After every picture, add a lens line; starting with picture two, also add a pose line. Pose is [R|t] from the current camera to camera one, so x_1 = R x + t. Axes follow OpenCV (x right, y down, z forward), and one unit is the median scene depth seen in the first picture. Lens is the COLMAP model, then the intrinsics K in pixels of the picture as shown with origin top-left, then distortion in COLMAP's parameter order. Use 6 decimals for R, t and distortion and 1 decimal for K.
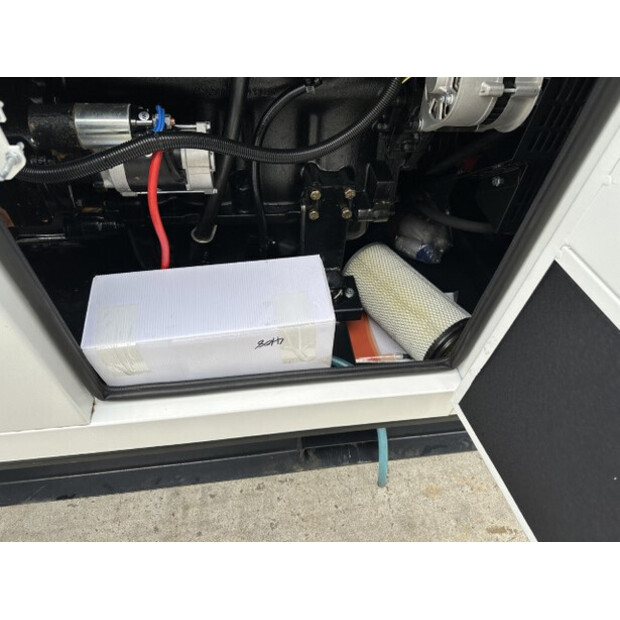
lens RADIAL K [[442.4, 0, 311.7], [0, 442.4, 314.8], [0, 0, 1]] dist [0.028344, -0.029951]
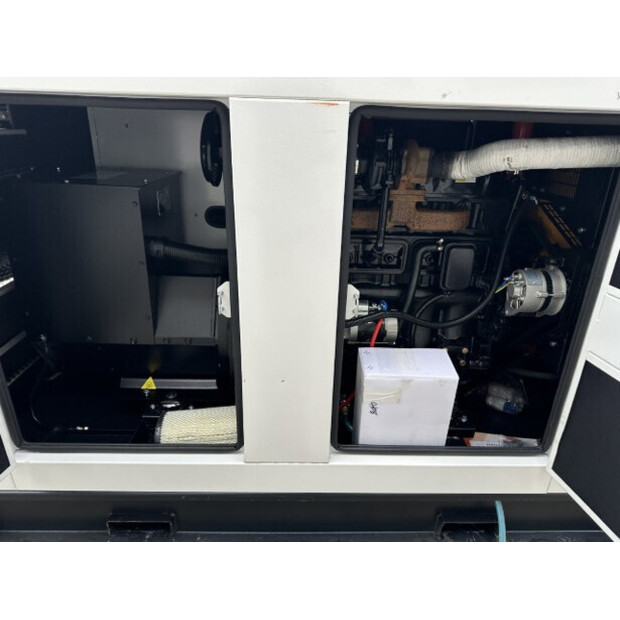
lens RADIAL K [[442.4, 0, 311.7], [0, 442.4, 314.8], [0, 0, 1]] dist [0.028344, -0.029951]
pose [[0.992500, 0.013752, -0.121468, -0.353518], [-0.068219, 0.886845, -0.457004, 0.514396], [0.101439, 0.461863, 0.881132, -0.778366]]
